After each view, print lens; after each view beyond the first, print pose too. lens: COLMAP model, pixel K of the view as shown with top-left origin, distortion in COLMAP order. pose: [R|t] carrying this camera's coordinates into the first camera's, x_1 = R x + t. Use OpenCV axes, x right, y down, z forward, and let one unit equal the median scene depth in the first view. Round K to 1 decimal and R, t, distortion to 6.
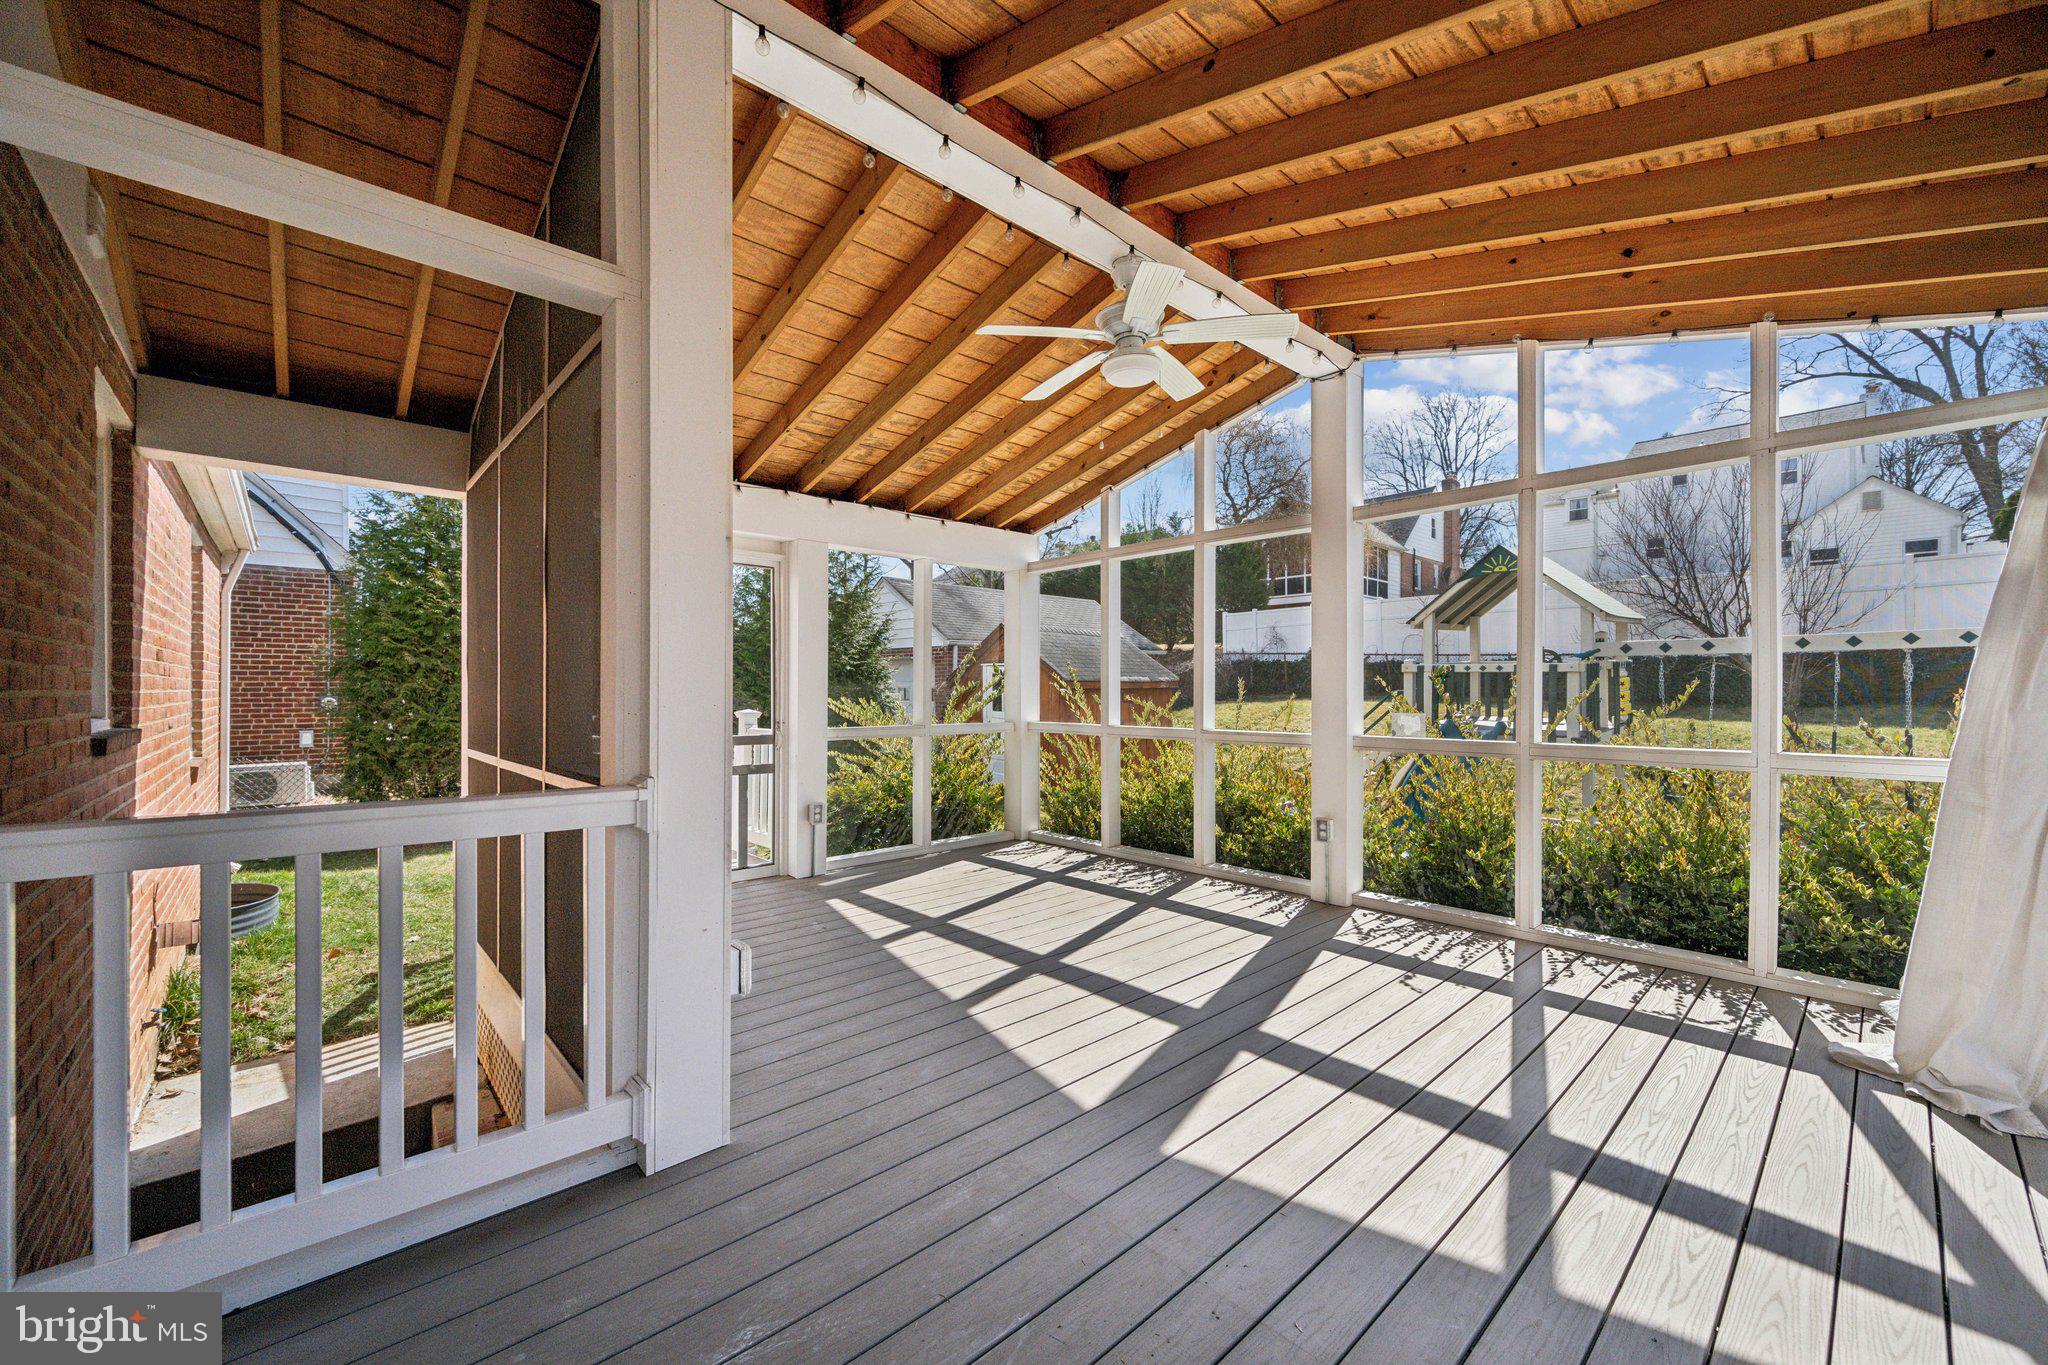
lens RADIAL K [[810.9, 0, 1021.4], [0, 810.9, 688.2], [0, 0, 1]] dist [-0.000571, 0.000352]
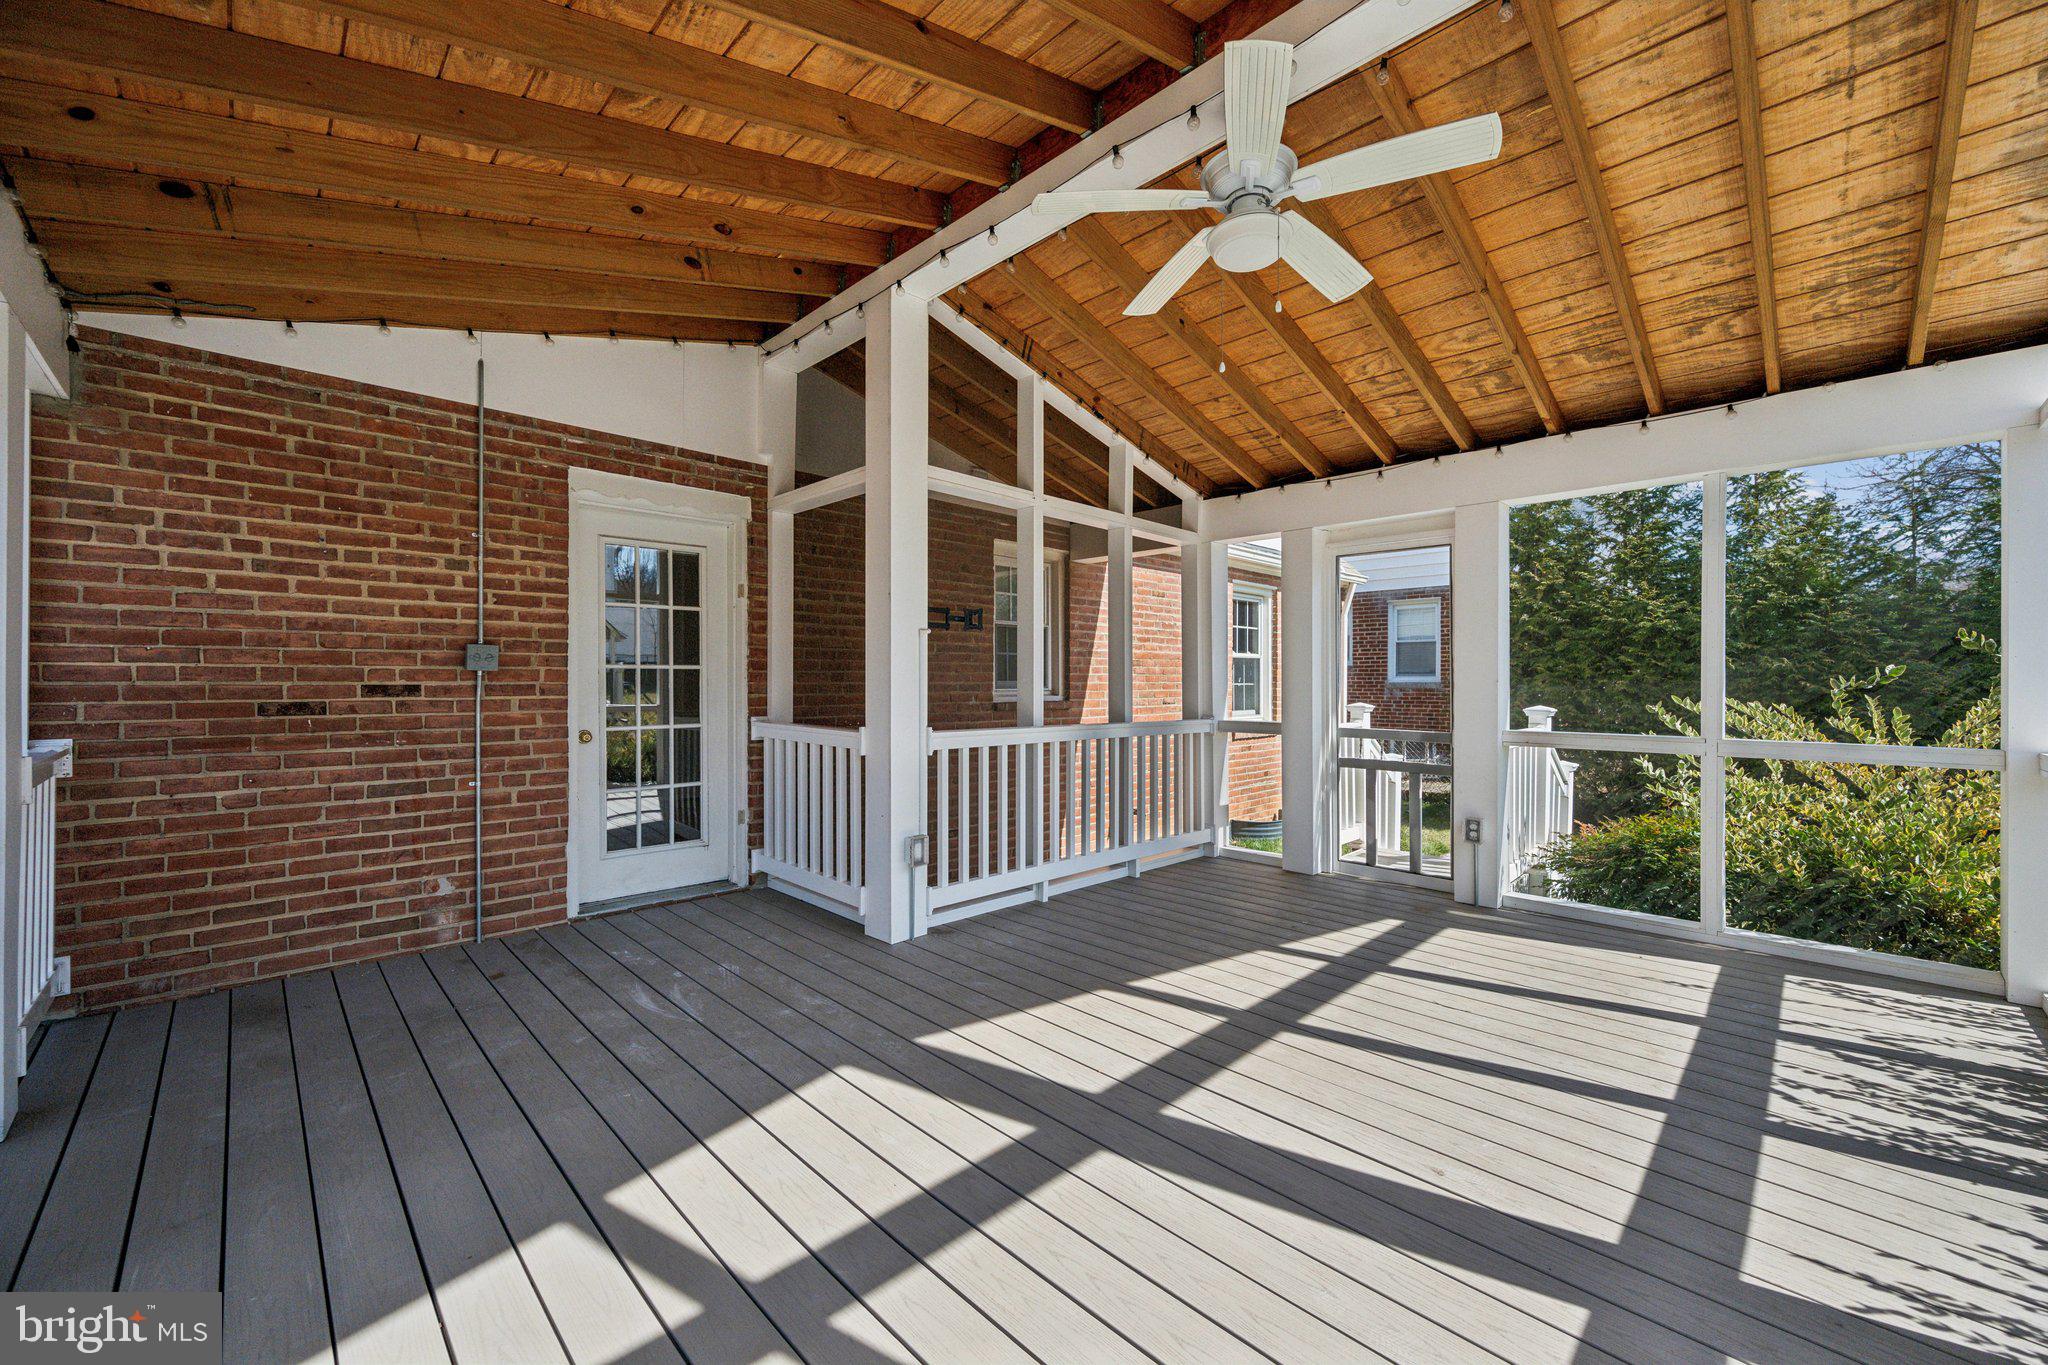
lens RADIAL K [[810.9, 0, 1020.7], [0, 810.9, 681.8], [0, 0, 1]] dist [-0.000571, 0.000352]
pose [[0.018505, -0.001991, -0.999827, 0.849189], [0.002662, 0.999995, -0.001942, 0.004154], [0.999825, -0.002626, 0.018510, 0.770023]]
